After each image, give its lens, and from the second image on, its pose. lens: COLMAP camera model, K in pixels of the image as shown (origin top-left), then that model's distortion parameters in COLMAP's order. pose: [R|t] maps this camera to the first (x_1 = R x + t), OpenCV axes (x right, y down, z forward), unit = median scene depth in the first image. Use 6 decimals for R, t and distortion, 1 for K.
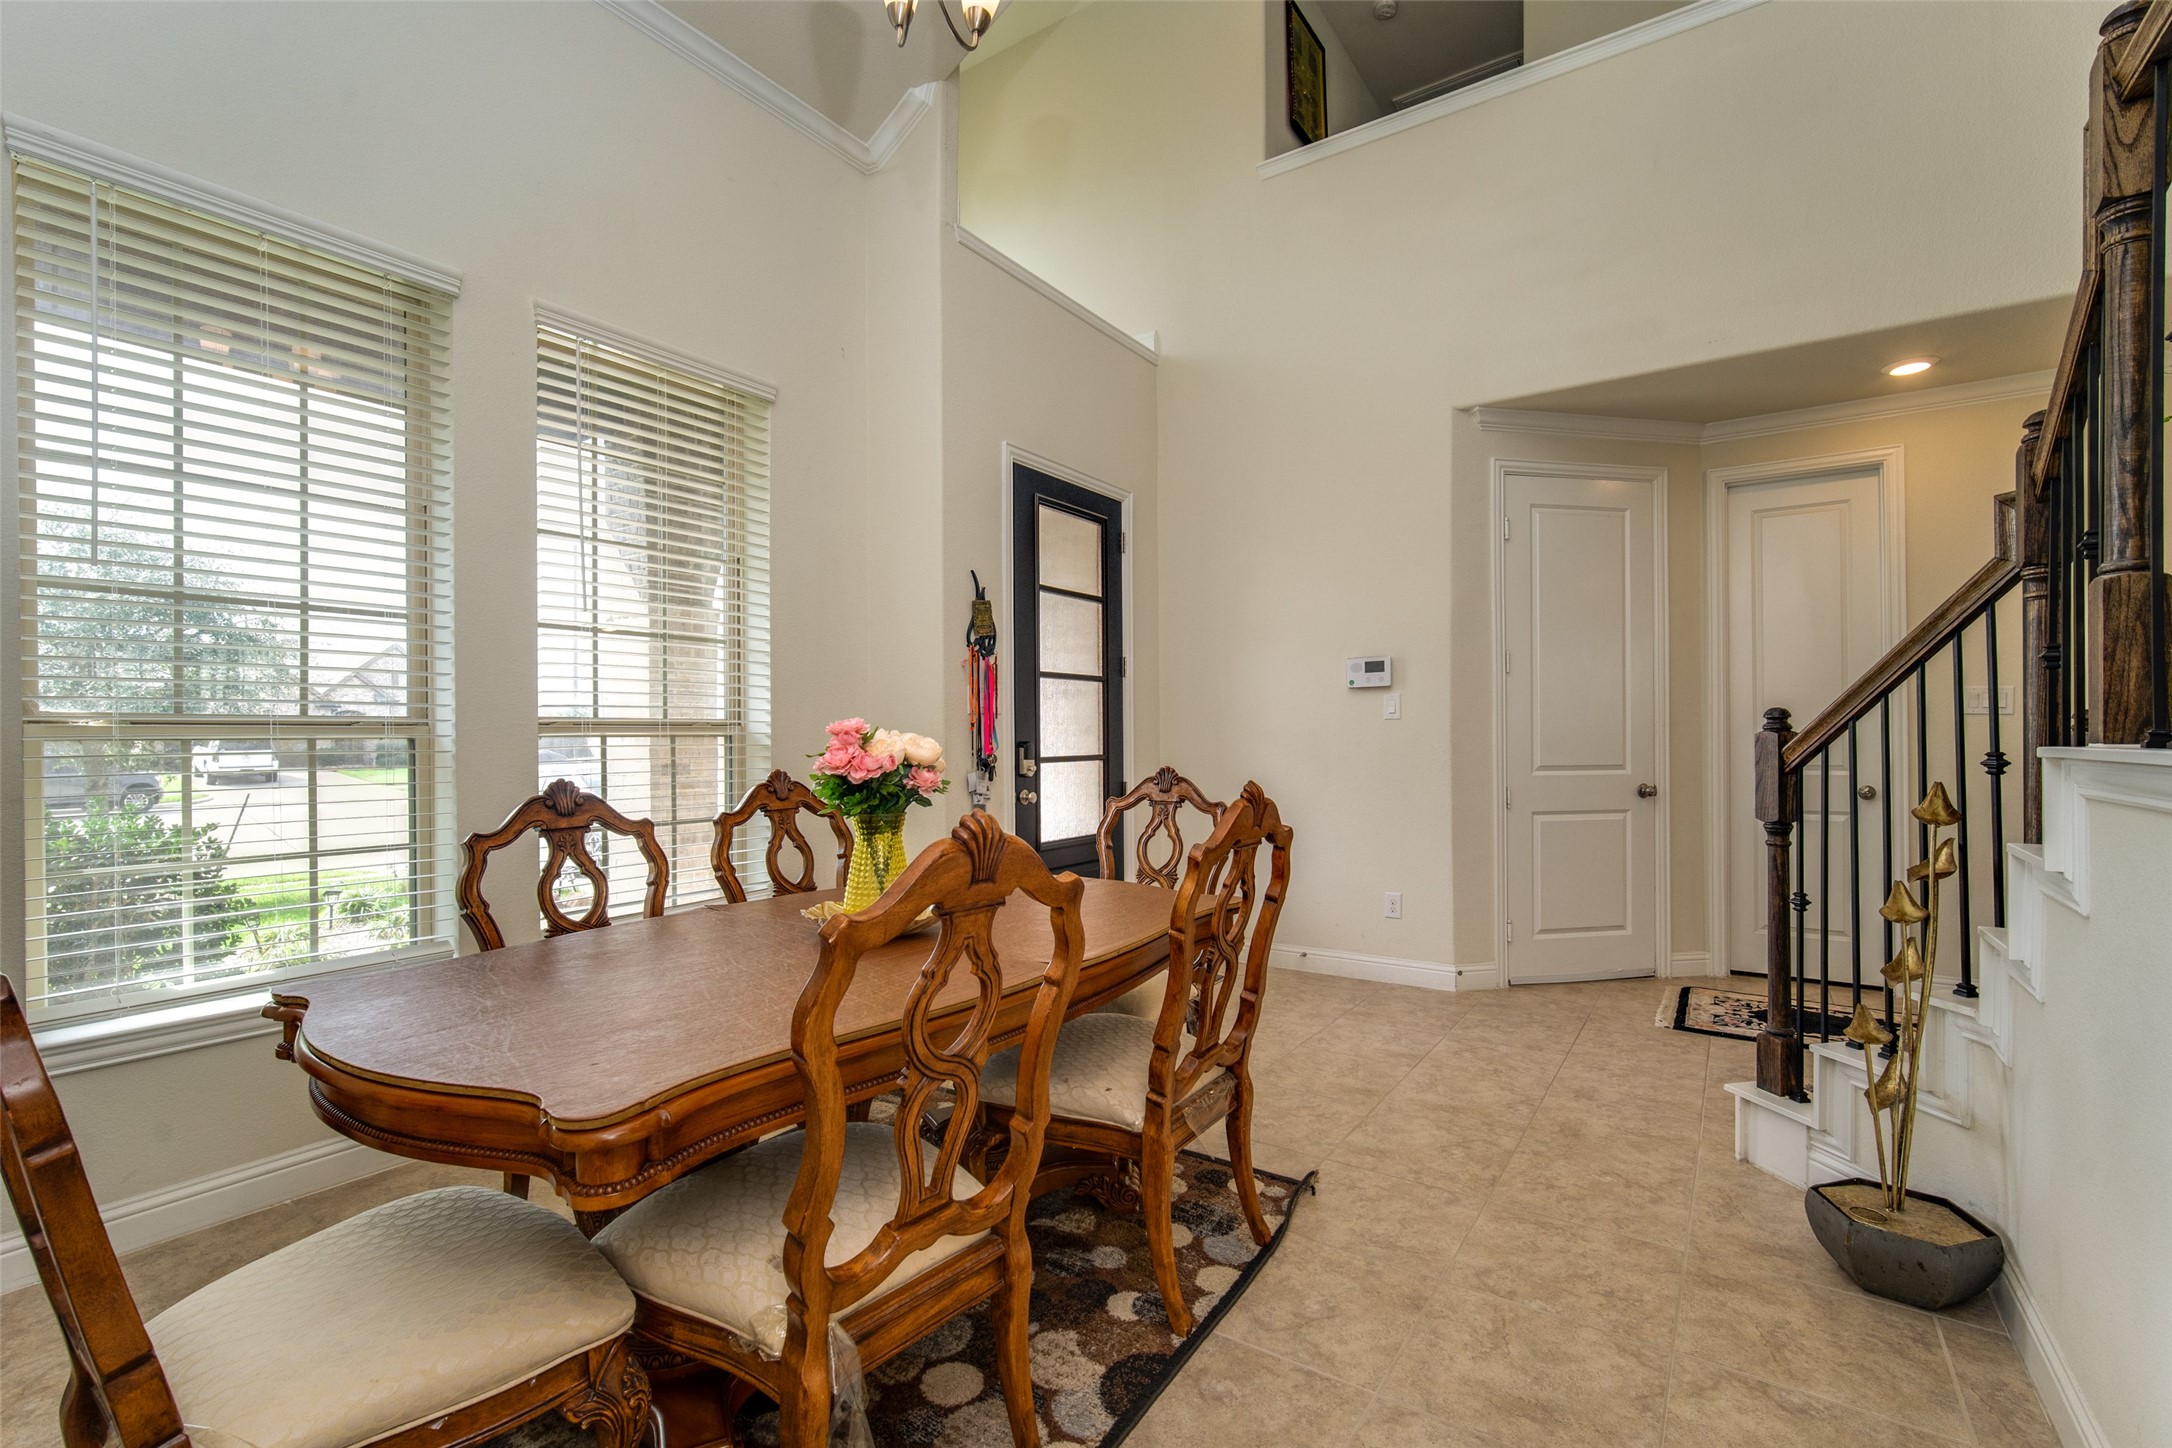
lens RADIAL K [[945.1, 0, 1086.0], [0, 945.1, 724.0], [0, 0, 1]] dist [-0.003181, 0.000599]
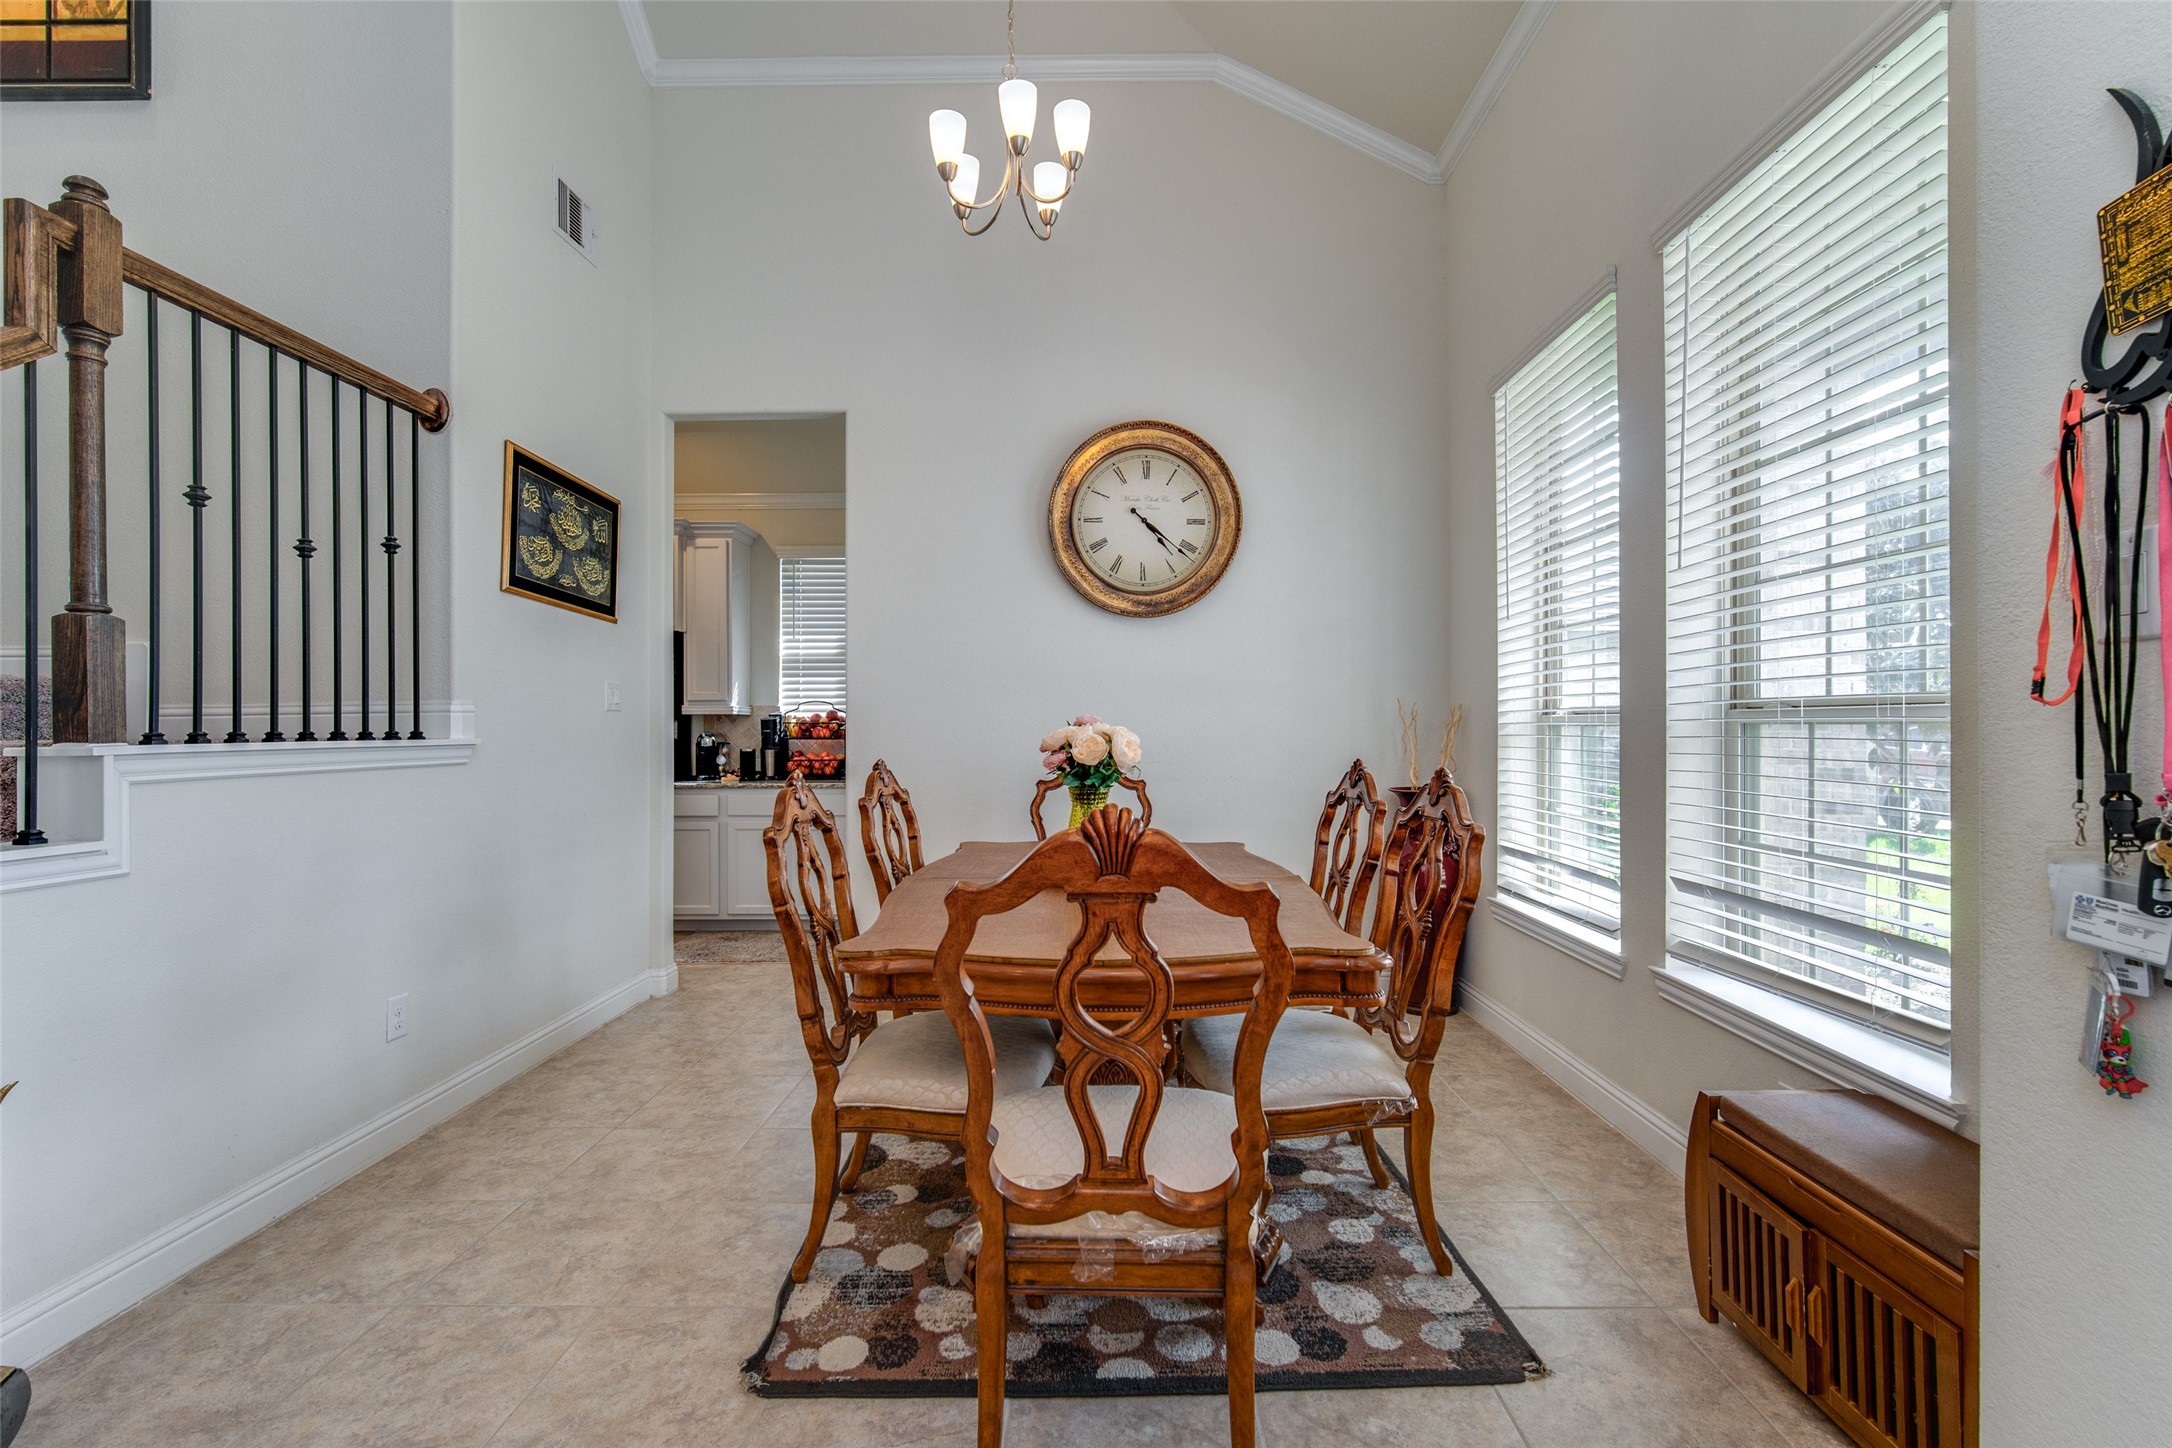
lens RADIAL K [[945.1, 0, 1086.0], [0, 945.1, 724.0], [0, 0, 1]] dist [-0.003181, 0.000599]
pose [[-0.830250, 0.003848, -0.557378, 0.512942], [0.008982, 0.999939, -0.006477, 0.017508], [0.557319, -0.010384, -0.830234, 2.109040]]
